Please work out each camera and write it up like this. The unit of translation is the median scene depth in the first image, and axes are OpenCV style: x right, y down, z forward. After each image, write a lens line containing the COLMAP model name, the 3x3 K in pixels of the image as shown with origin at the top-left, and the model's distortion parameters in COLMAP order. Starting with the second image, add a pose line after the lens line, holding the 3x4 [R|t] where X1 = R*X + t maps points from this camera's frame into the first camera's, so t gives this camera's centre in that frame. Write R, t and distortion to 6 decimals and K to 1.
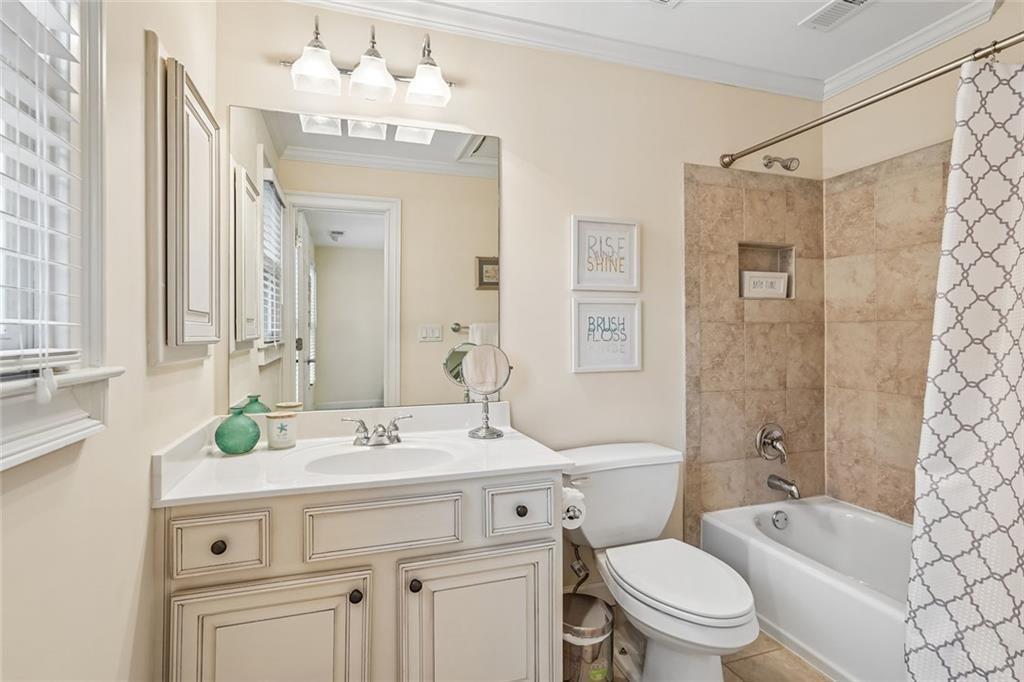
lens RADIAL K [[455.6, 0, 510.7], [0, 455.6, 336.9], [0, 0, 1]] dist [-0.008448, 0.006253]
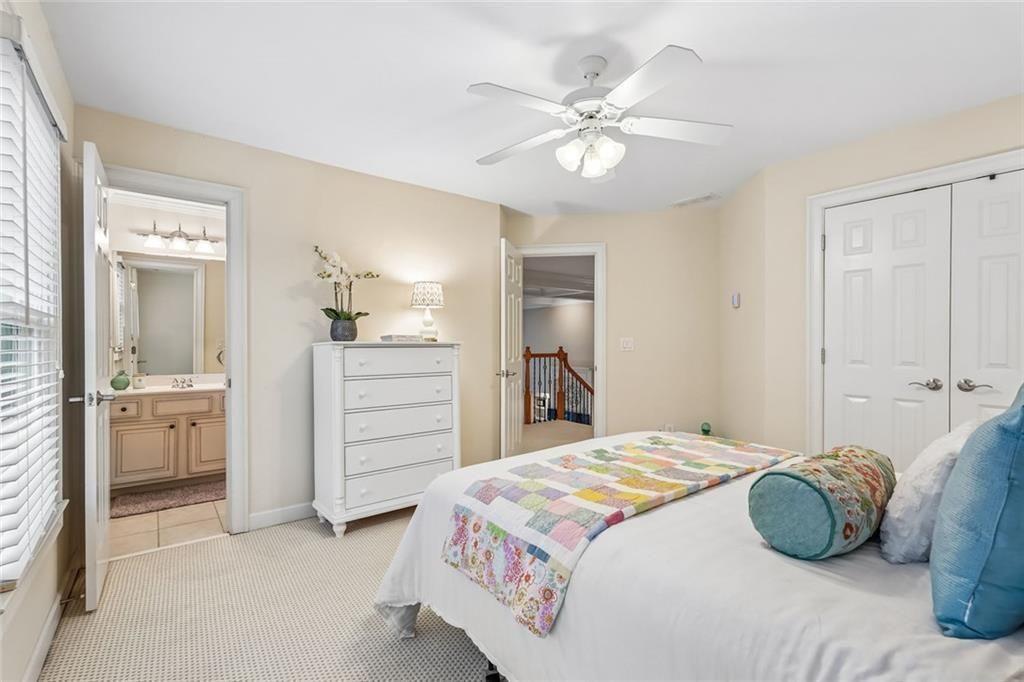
lens RADIAL K [[455.6, 0, 509.3], [0, 455.6, 344.5], [0, 0, 1]] dist [-0.008448, 0.006253]
pose [[0.951864, 0.010157, 0.306352, 0.924904], [-0.007674, 0.999927, -0.009309, -0.000825], [-0.306424, 0.006510, 0.951873, -2.749156]]
